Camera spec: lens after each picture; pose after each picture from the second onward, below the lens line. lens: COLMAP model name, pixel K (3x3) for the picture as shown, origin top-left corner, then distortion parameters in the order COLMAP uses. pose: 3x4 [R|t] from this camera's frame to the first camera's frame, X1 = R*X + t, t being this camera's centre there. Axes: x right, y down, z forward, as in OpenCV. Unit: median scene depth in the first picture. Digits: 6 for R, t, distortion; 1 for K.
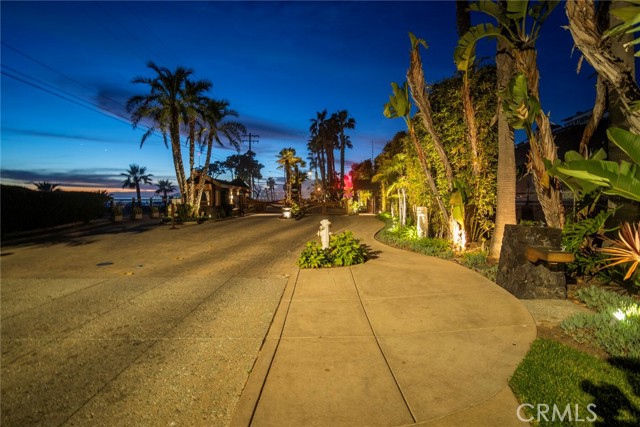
lens RADIAL K [[302.3, 0, 320.0], [0, 302.3, 213.5], [0, 0, 1]] dist [-0.000149, -0.000075]
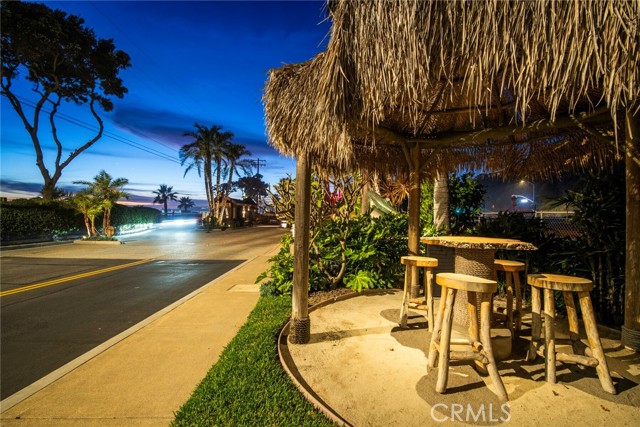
lens RADIAL K [[302.3, 0, 320.0], [0, 302.3, 213.5], [0, 0, 1]] dist [-0.000149, -0.000075]
pose [[0.999702, 0.016398, -0.018095, 0.063629], [-0.017338, 0.998440, -0.053071, 0.015022], [0.017196, 0.053369, 0.998427, -0.307804]]
